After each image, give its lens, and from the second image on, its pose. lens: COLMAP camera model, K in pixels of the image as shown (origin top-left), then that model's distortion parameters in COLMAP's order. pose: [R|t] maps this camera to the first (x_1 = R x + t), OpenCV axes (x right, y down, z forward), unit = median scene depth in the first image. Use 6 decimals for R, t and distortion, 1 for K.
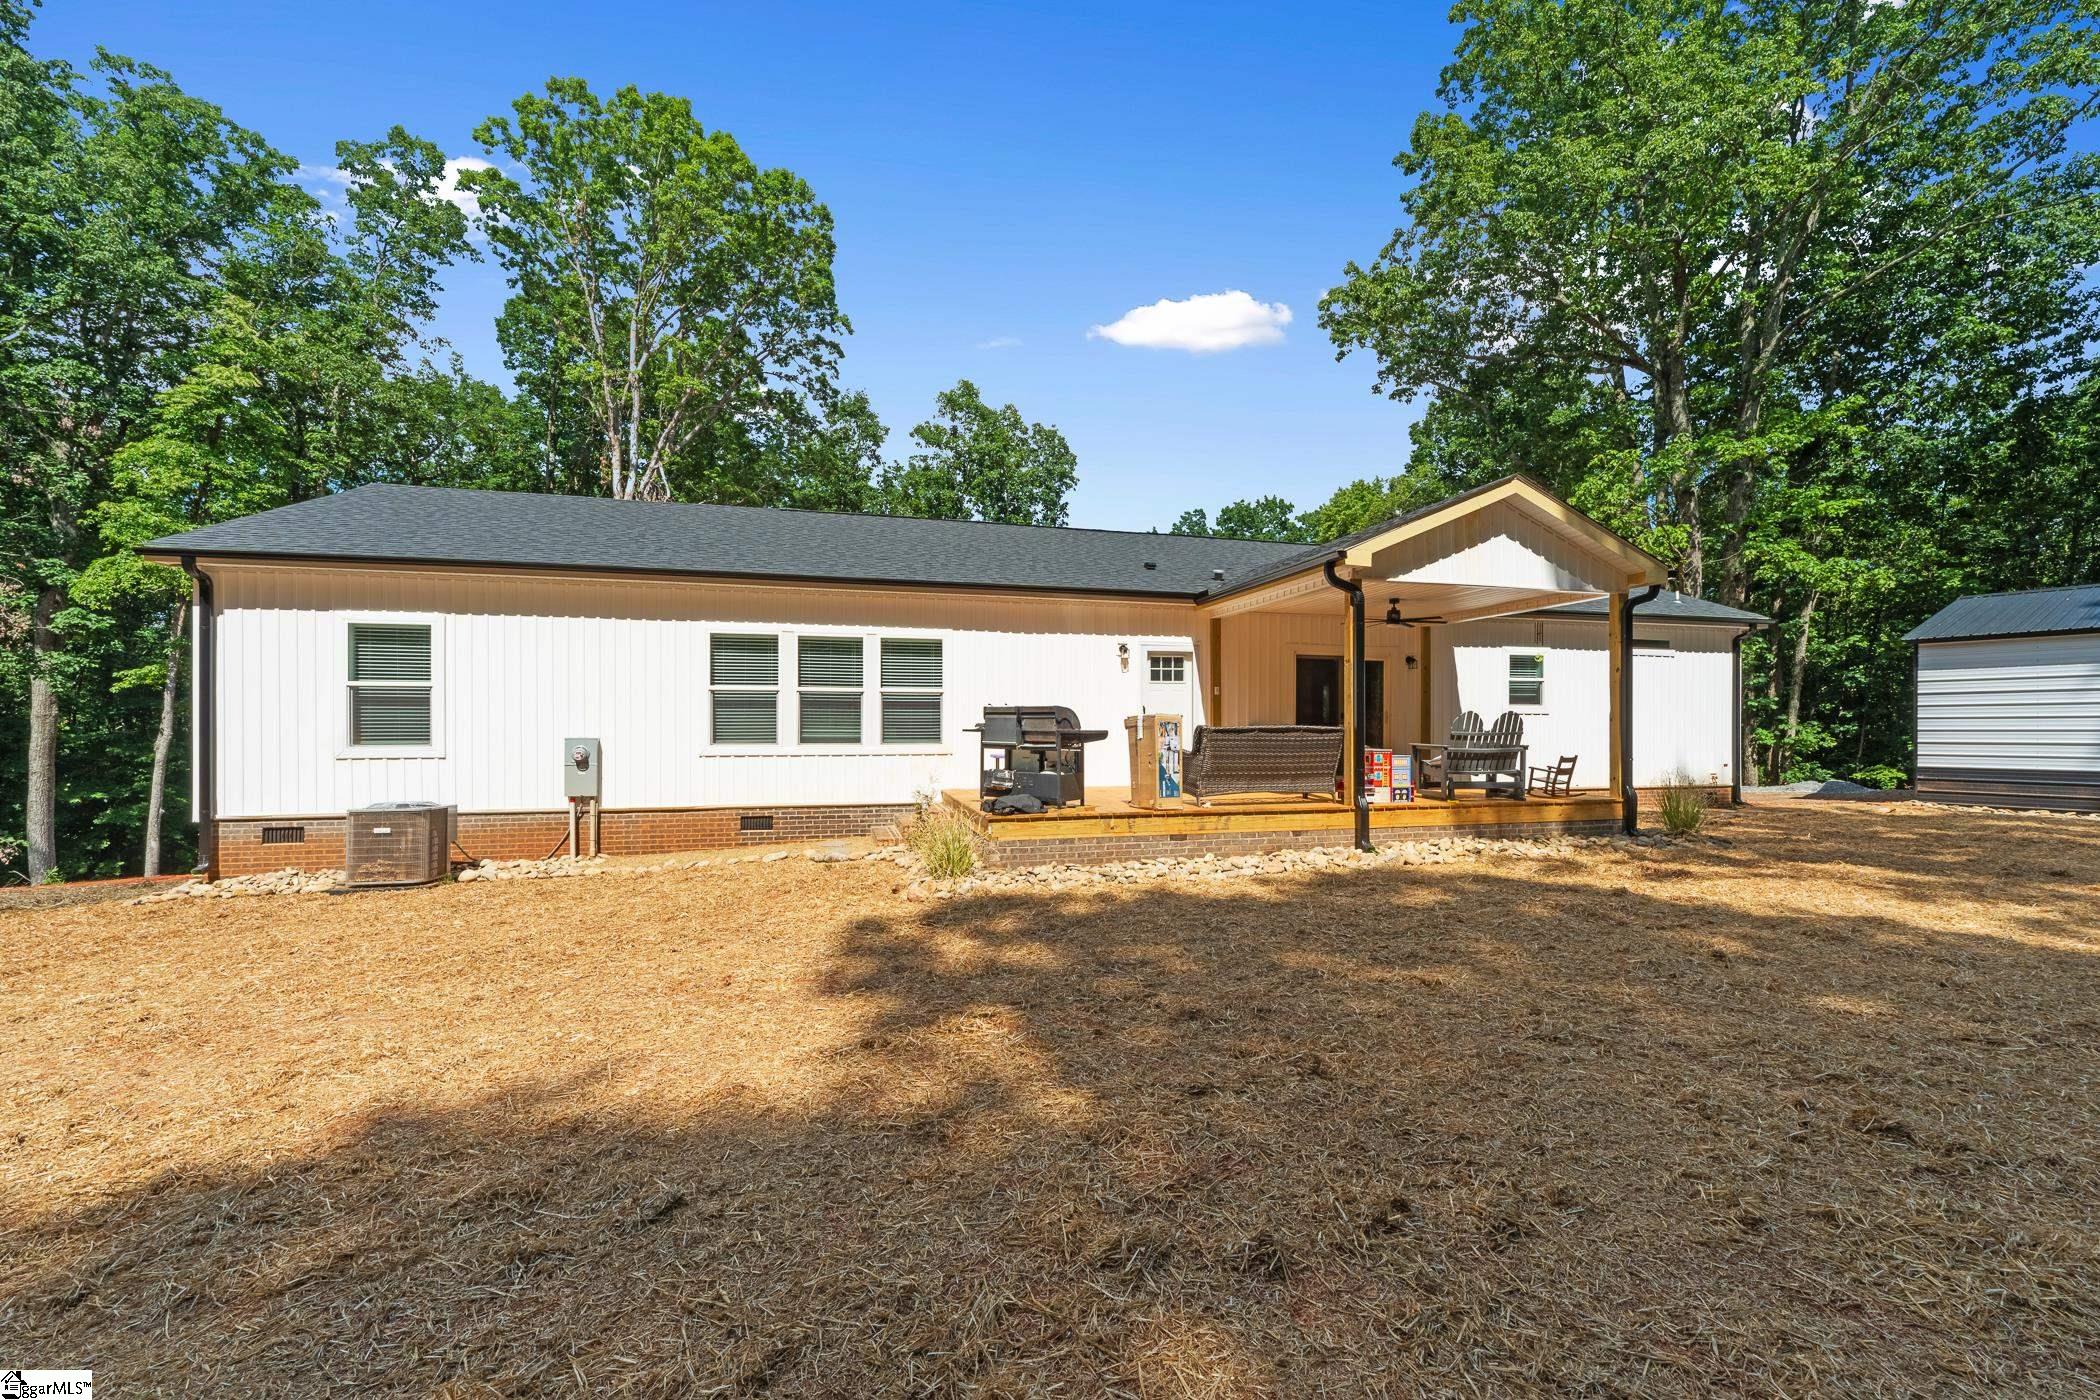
lens RADIAL K [[845.2, 0, 1049.9], [0, 845.2, 721.0], [0, 0, 1]] dist [0.000803, 0.000155]
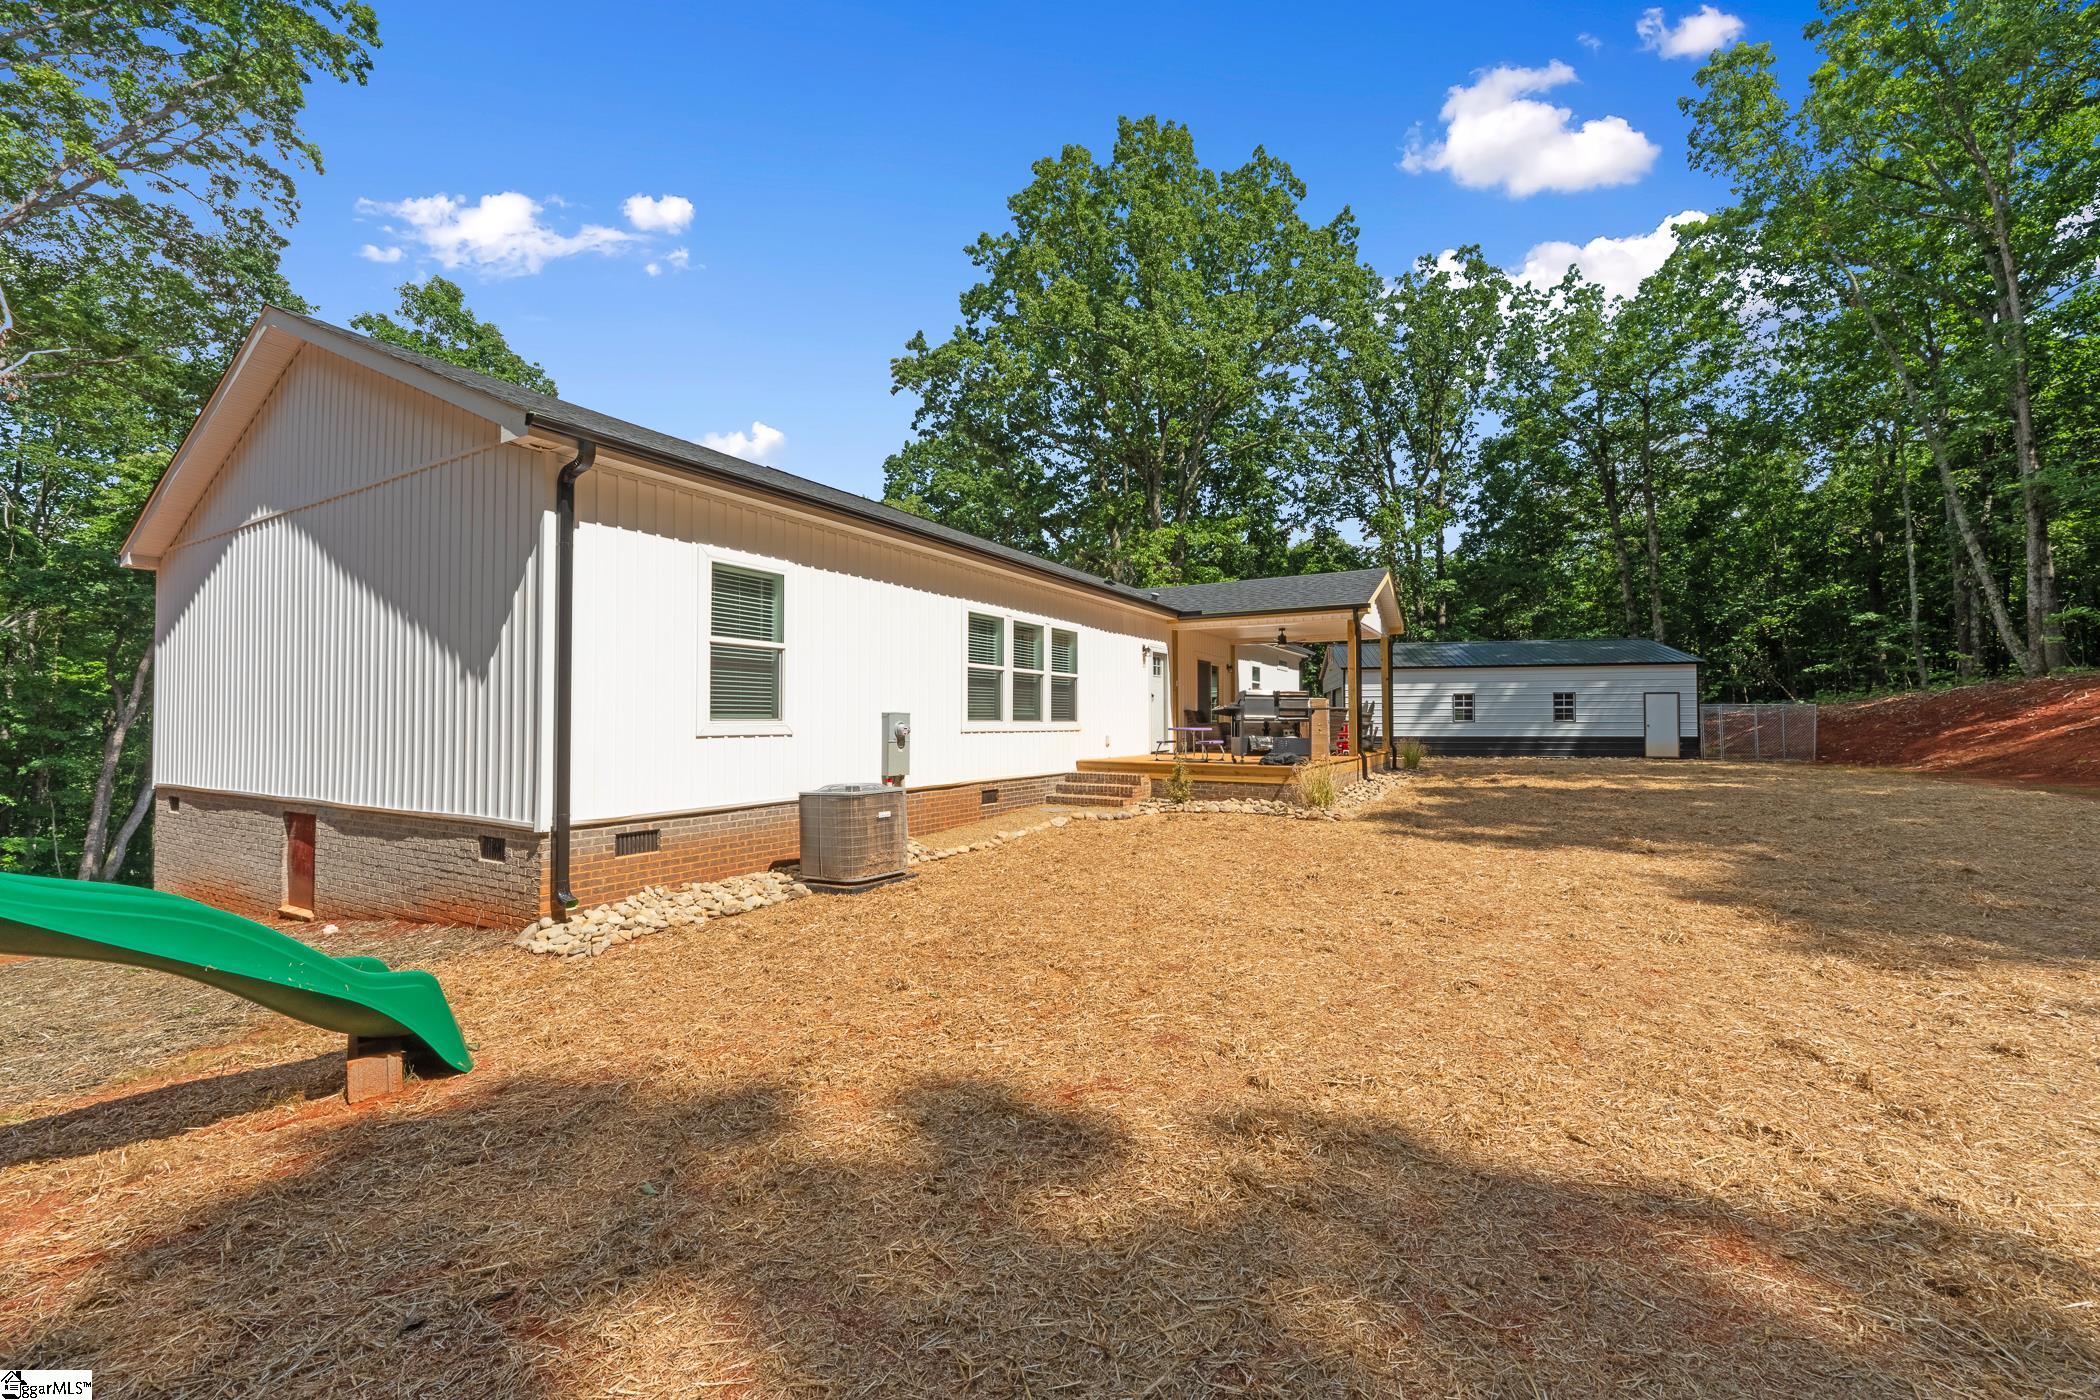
lens RADIAL K [[845.2, 0, 1035.0], [0, 845.2, 703.8], [0, 0, 1]] dist [0.000803, 0.000155]
pose [[0.716420, 0.014720, 0.697514, -1.028005], [-0.002962, 0.999833, -0.018058, 0.024701], [-0.697663, 0.010871, 0.716343, 0.212250]]
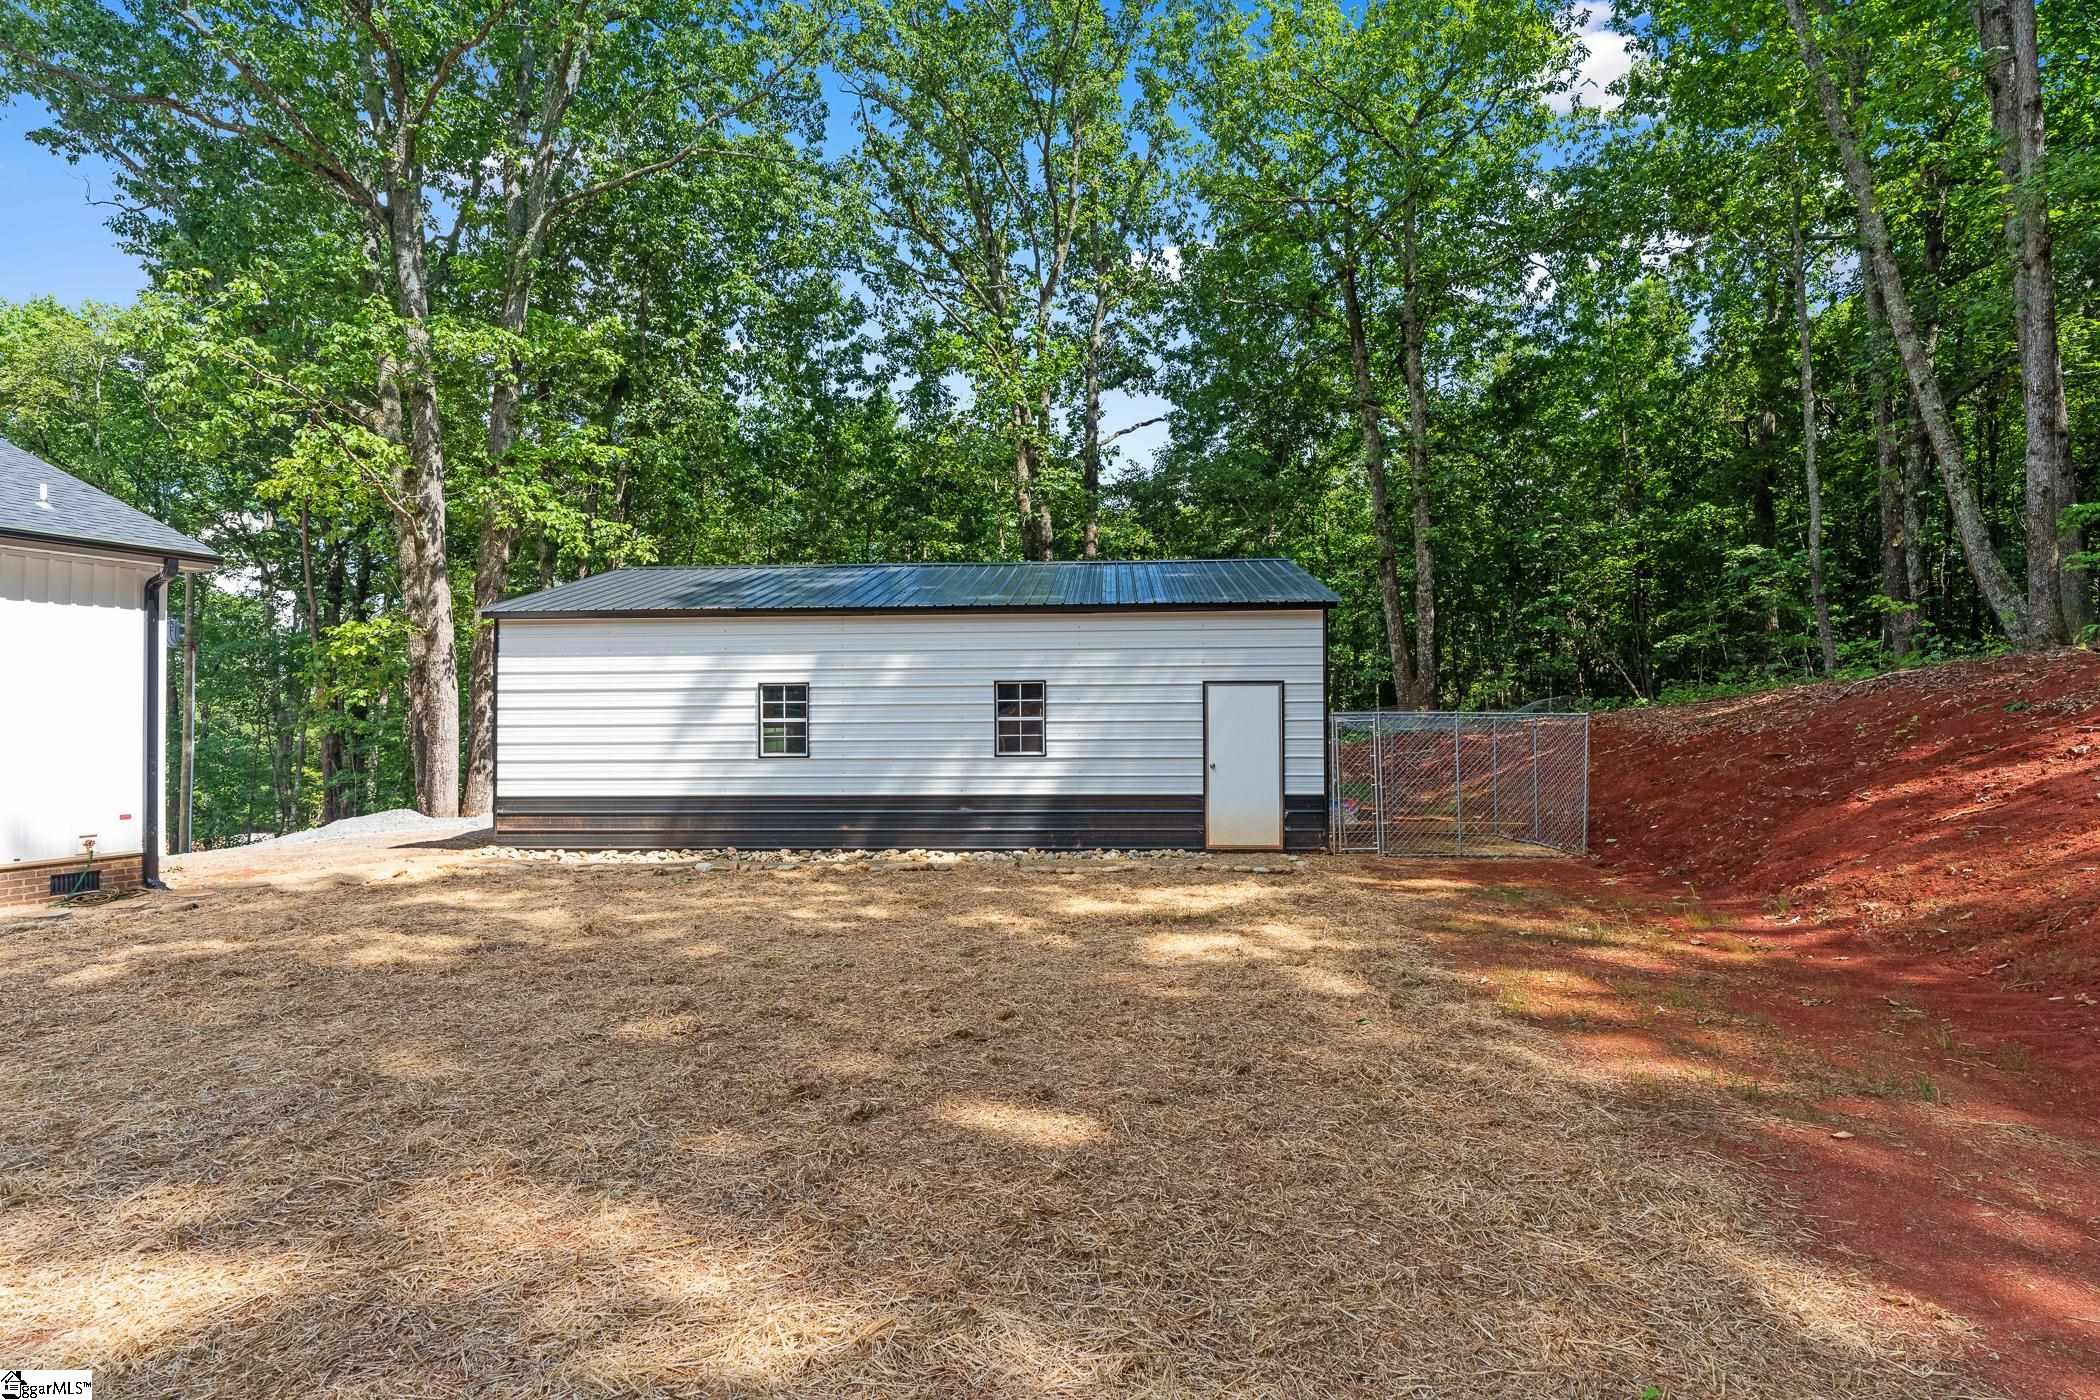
lens RADIAL K [[1096.1, 0, 1045.6], [0, 1096.1, 703.8], [0, 0, 1]] dist [0.003929, 0.001008]
pose [[0.578568, 0.011283, 0.815556, 0.807193], [-0.001460, 0.999917, -0.012797, -0.015363], [-0.815633, 0.006213, 0.578536, 0.169403]]
